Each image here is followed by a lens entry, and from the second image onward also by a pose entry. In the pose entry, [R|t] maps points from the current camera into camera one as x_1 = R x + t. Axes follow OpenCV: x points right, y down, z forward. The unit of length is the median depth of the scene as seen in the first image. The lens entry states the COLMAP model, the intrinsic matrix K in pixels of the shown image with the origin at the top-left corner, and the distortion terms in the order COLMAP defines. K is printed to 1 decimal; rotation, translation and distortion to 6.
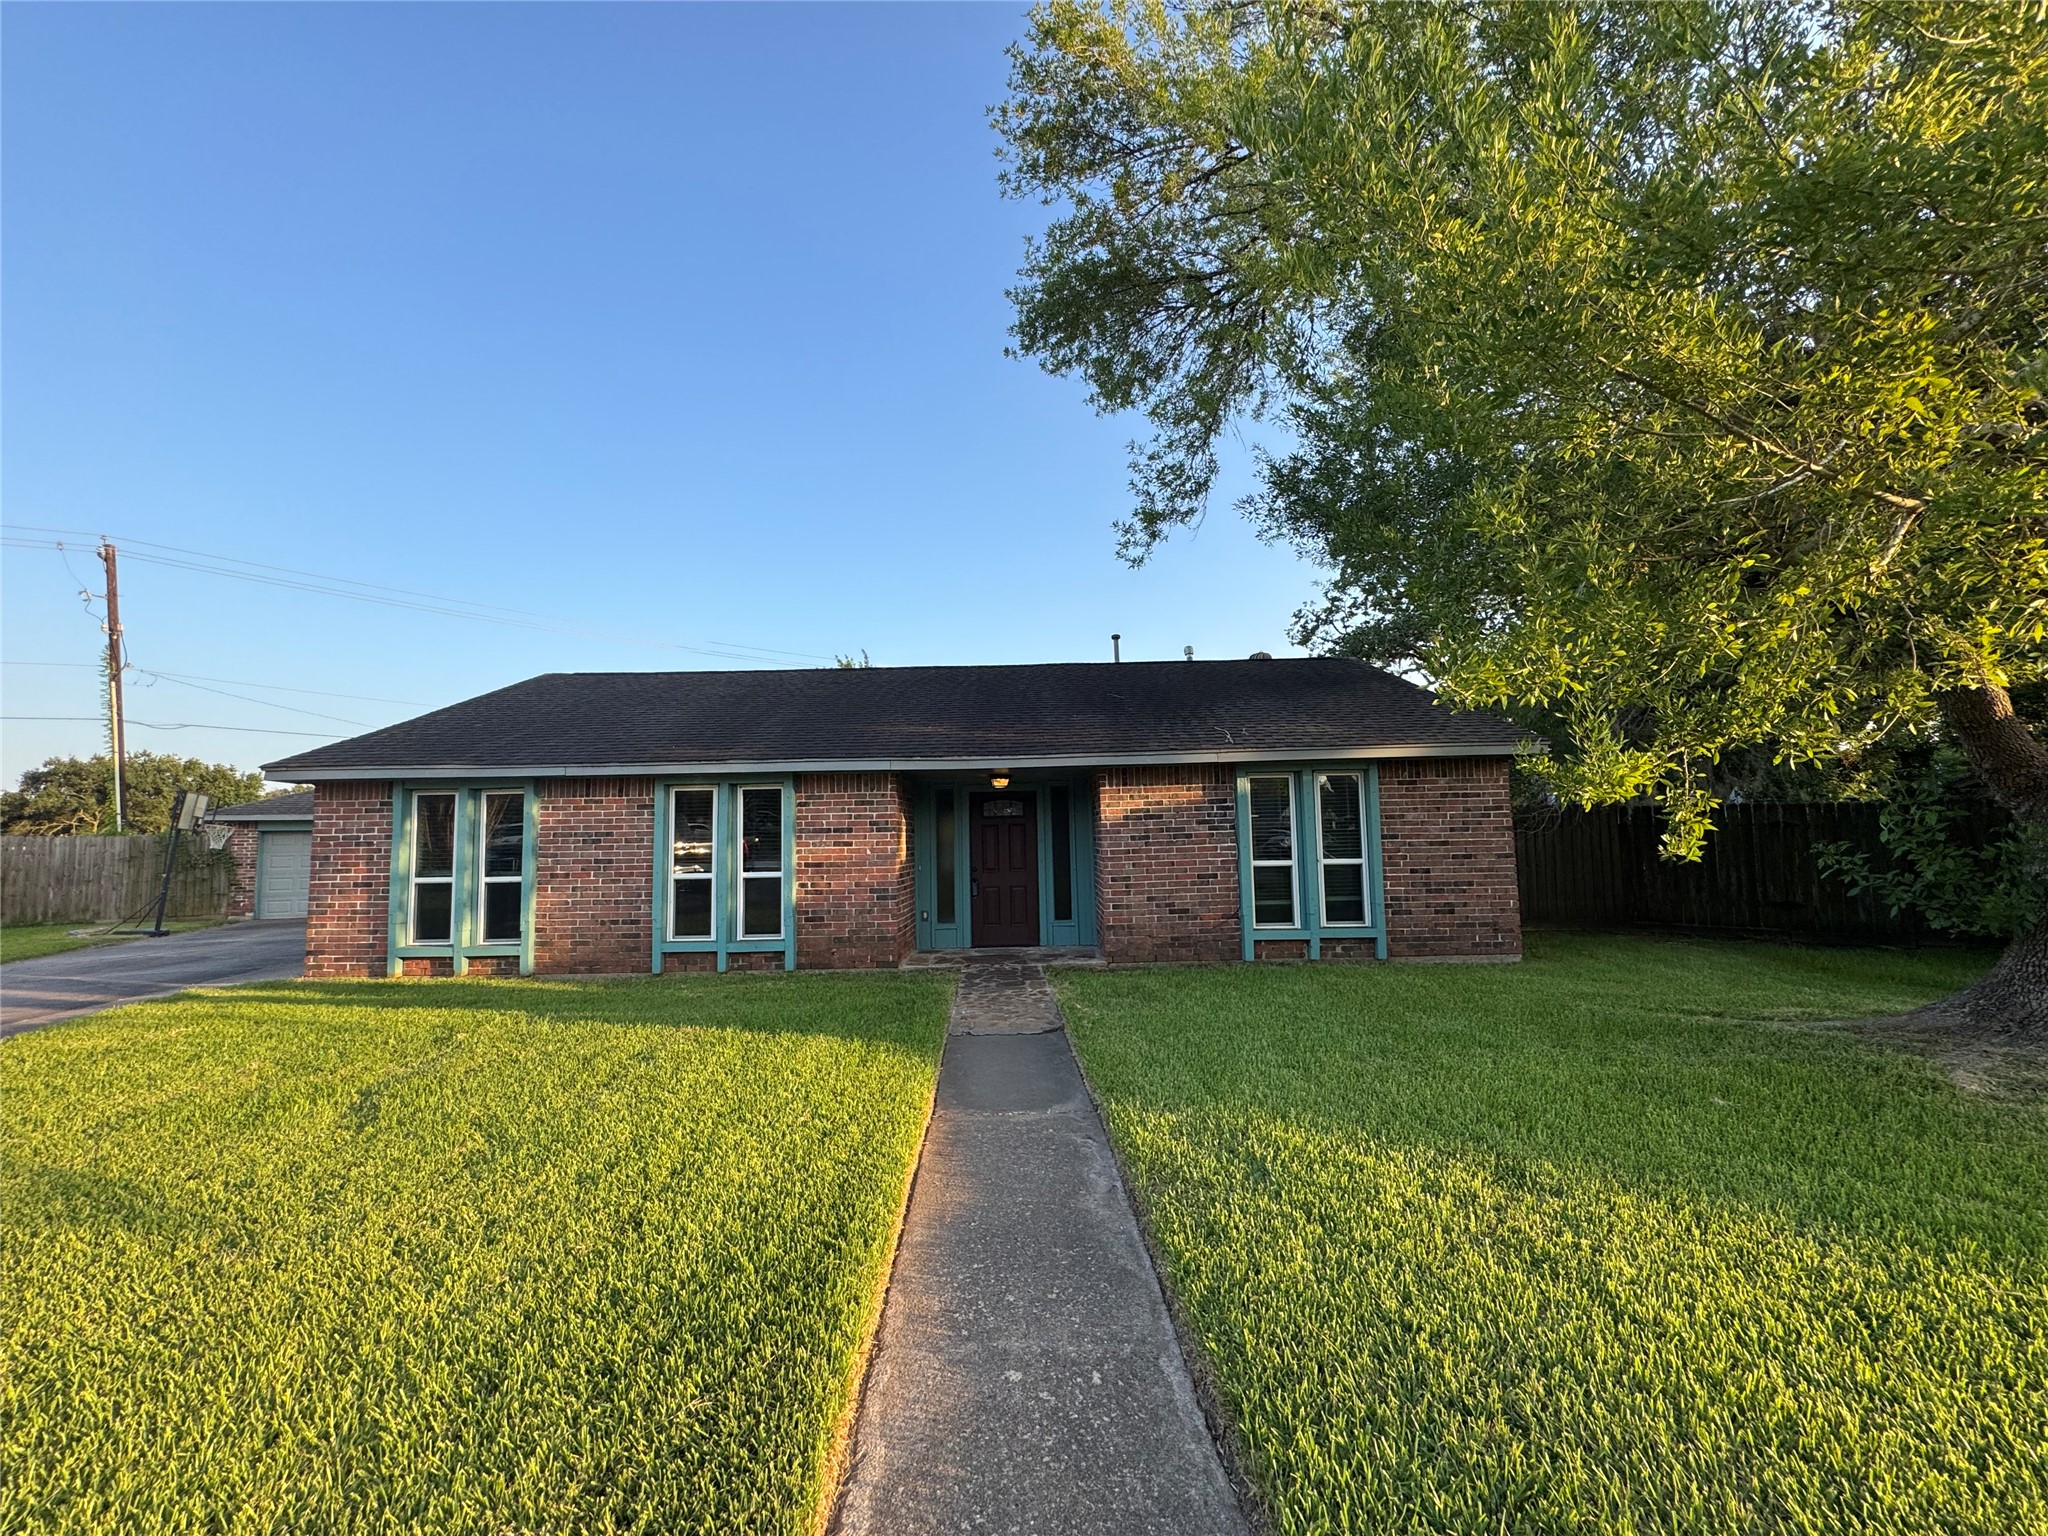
lens RADIAL K [[817.3, 0, 1022.4], [0, 817.3, 768.7], [0, 0, 1]] dist [-0.001504, 0.000590]
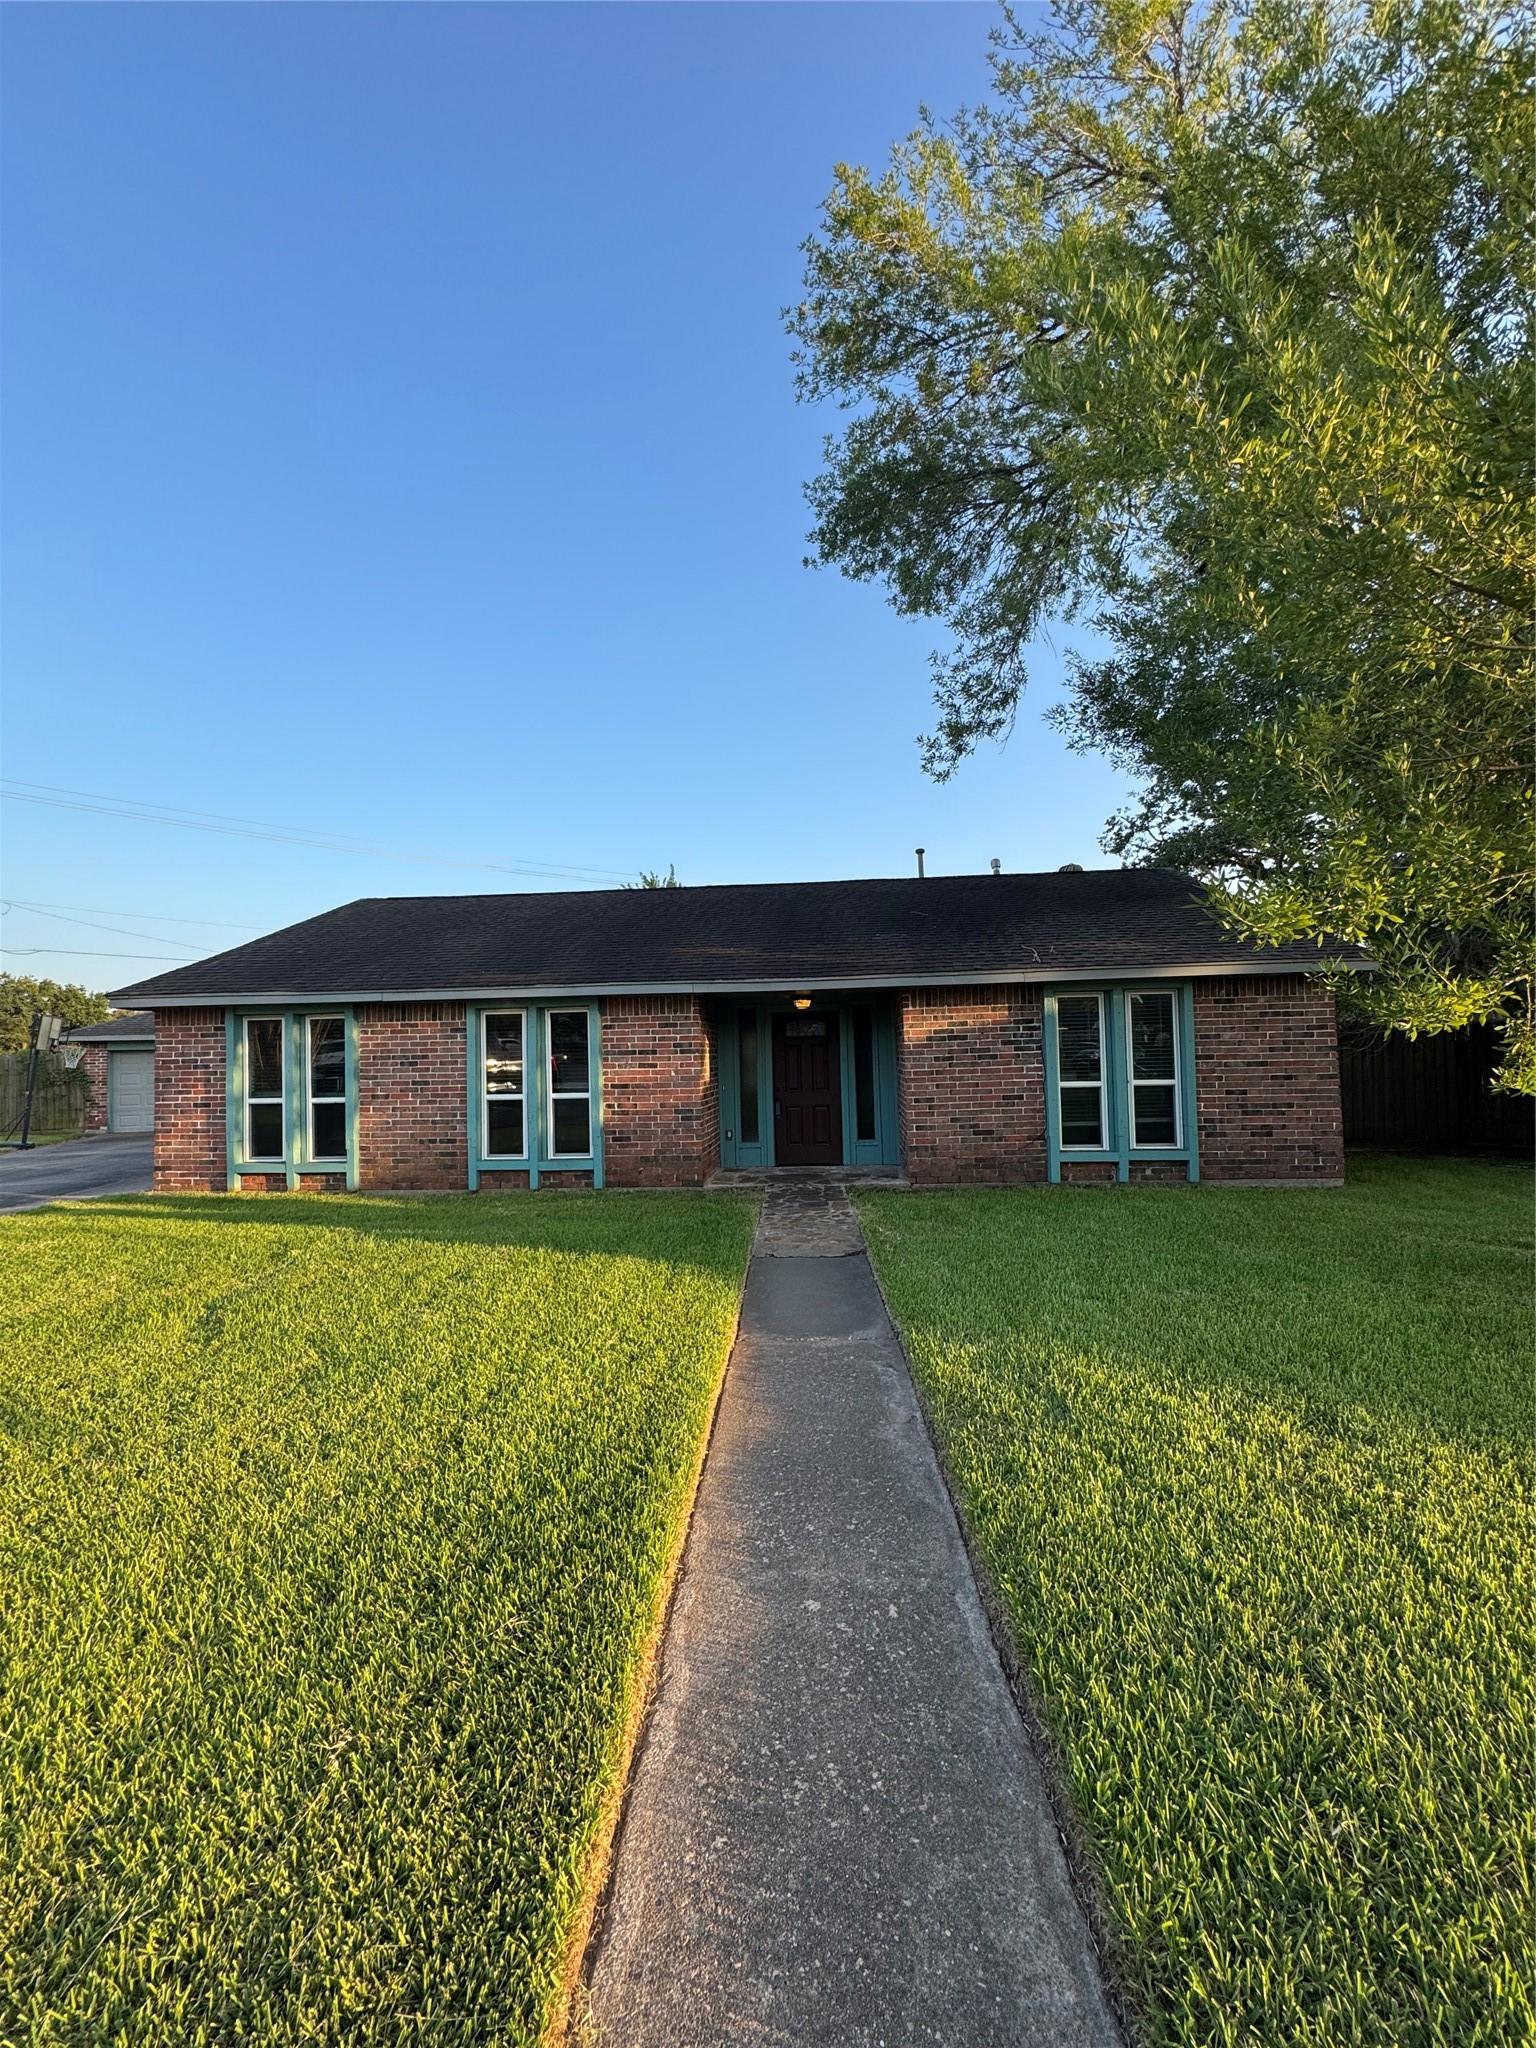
lens RADIAL K [[817.3, 0, 768.0], [0, 817.3, 1024.0], [0, 0, 1]] dist [-0.001504, 0.000590]
pose [[0.997444, -0.005201, -0.071270, 0.006017], [0.008887, 0.998634, 0.051499, -0.026995], [0.070905, -0.052001, 0.996127, 0.000789]]
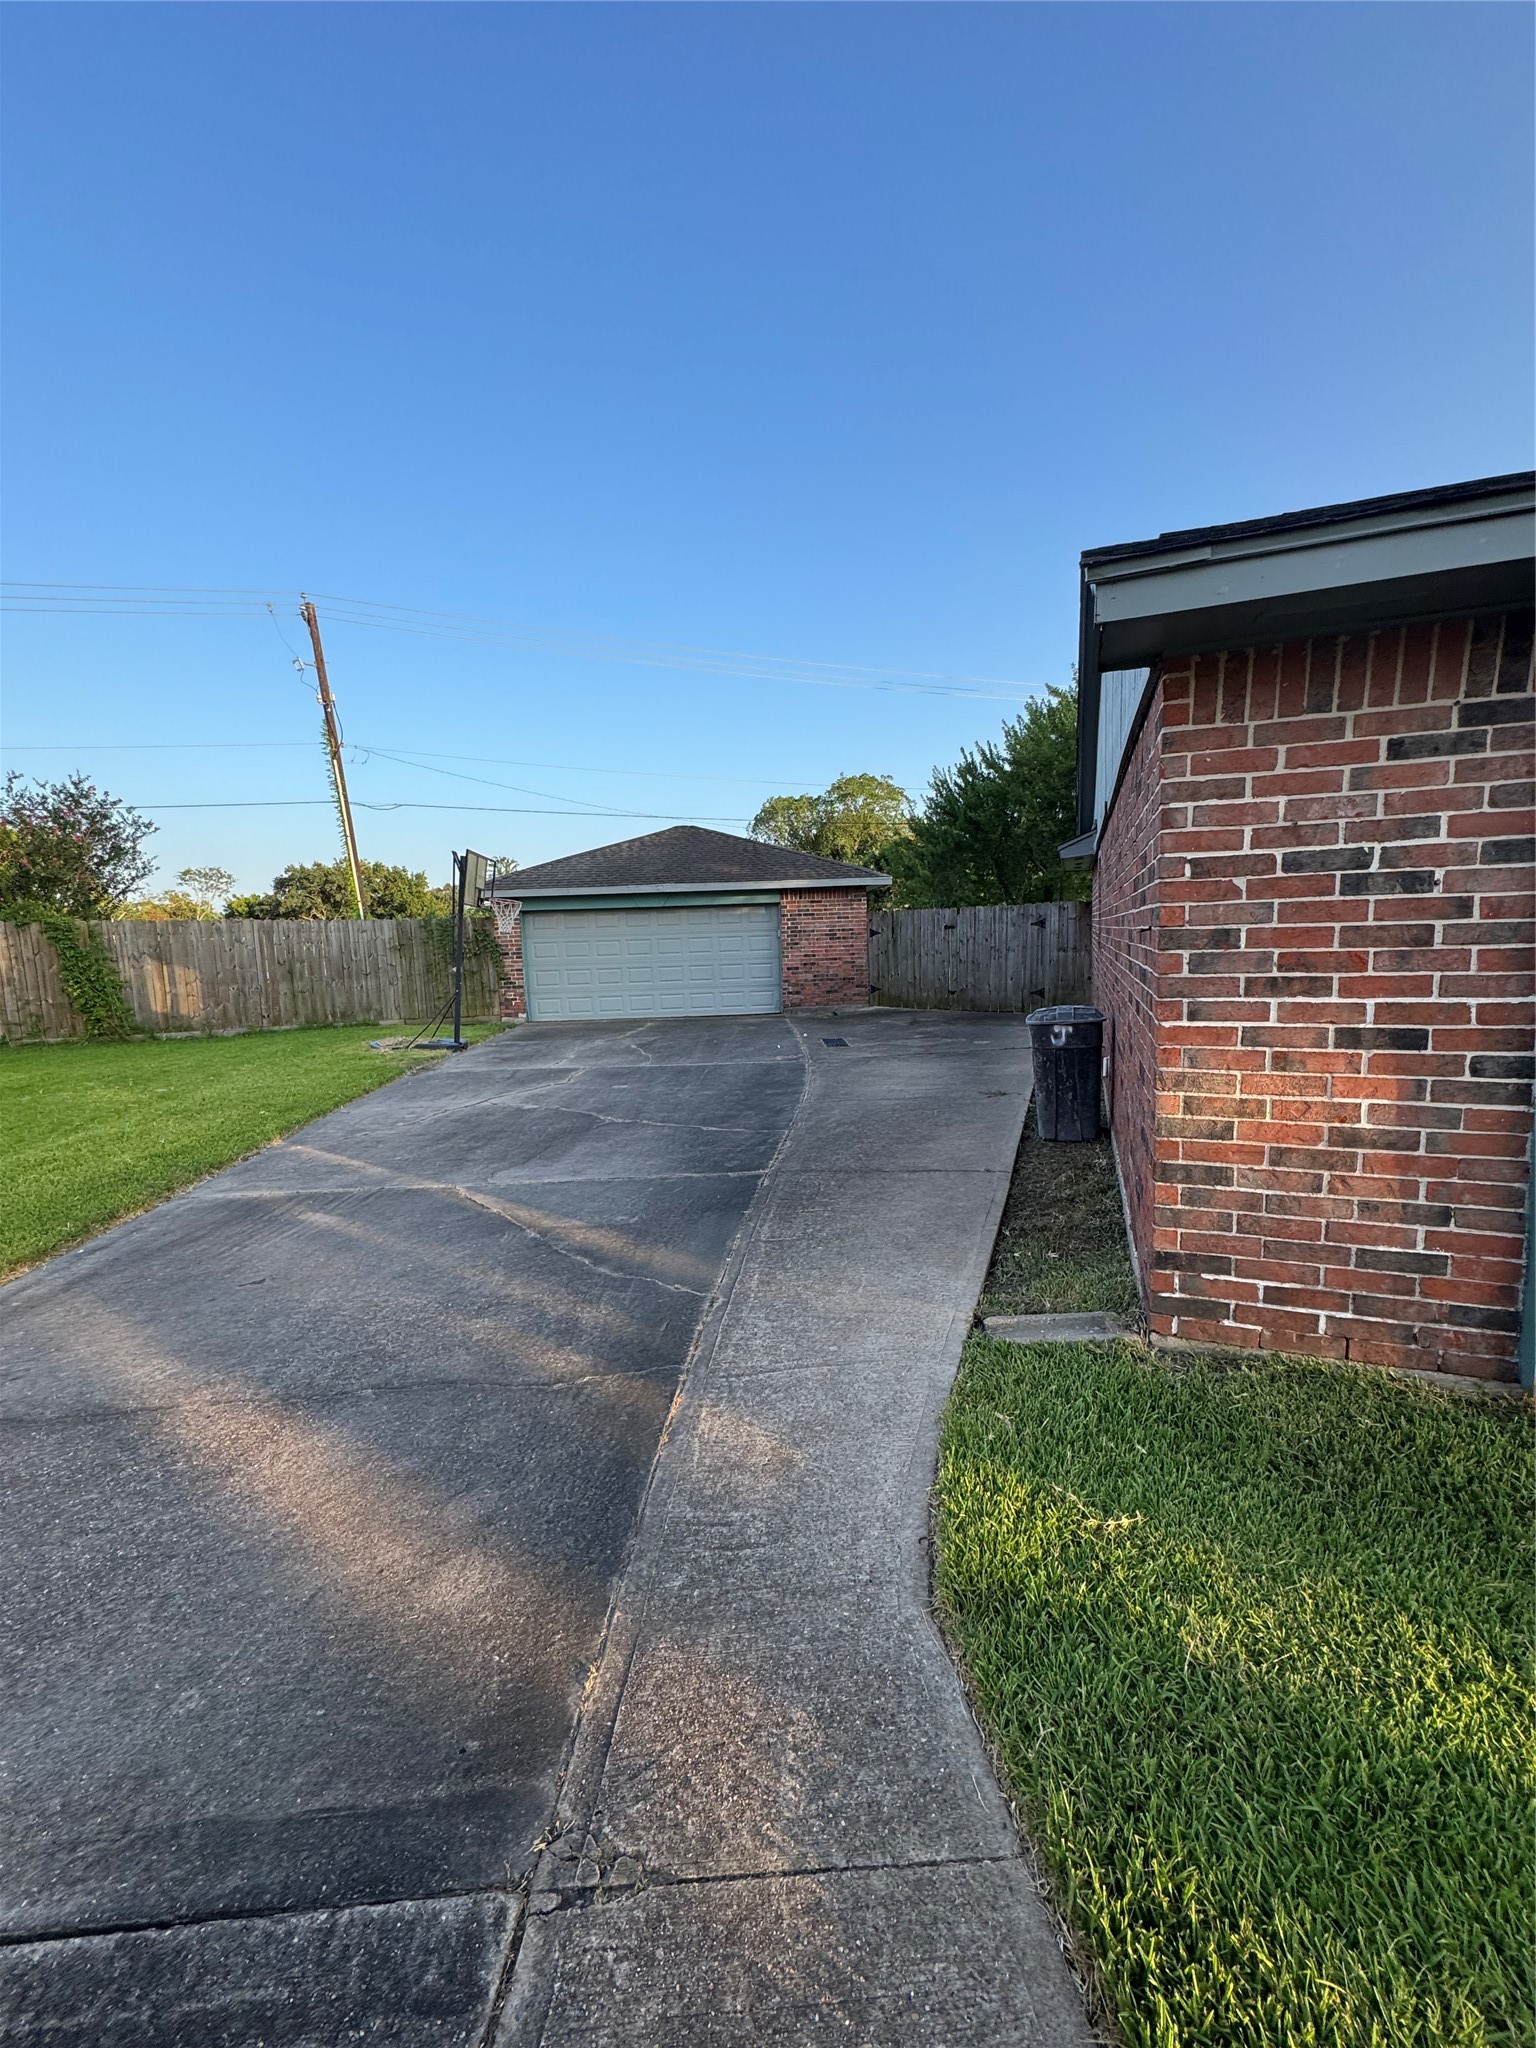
lens RADIAL K [[817.3, 0, 768.0], [0, 817.3, 1024.0], [0, 0, 1]] dist [-0.001504, 0.000590]
pose [[0.940008, 0.025512, -0.340198, -2.141951], [0.045575, 0.978871, 0.199336, 0.180177], [0.338096, -0.202882, 0.918983, 1.639598]]
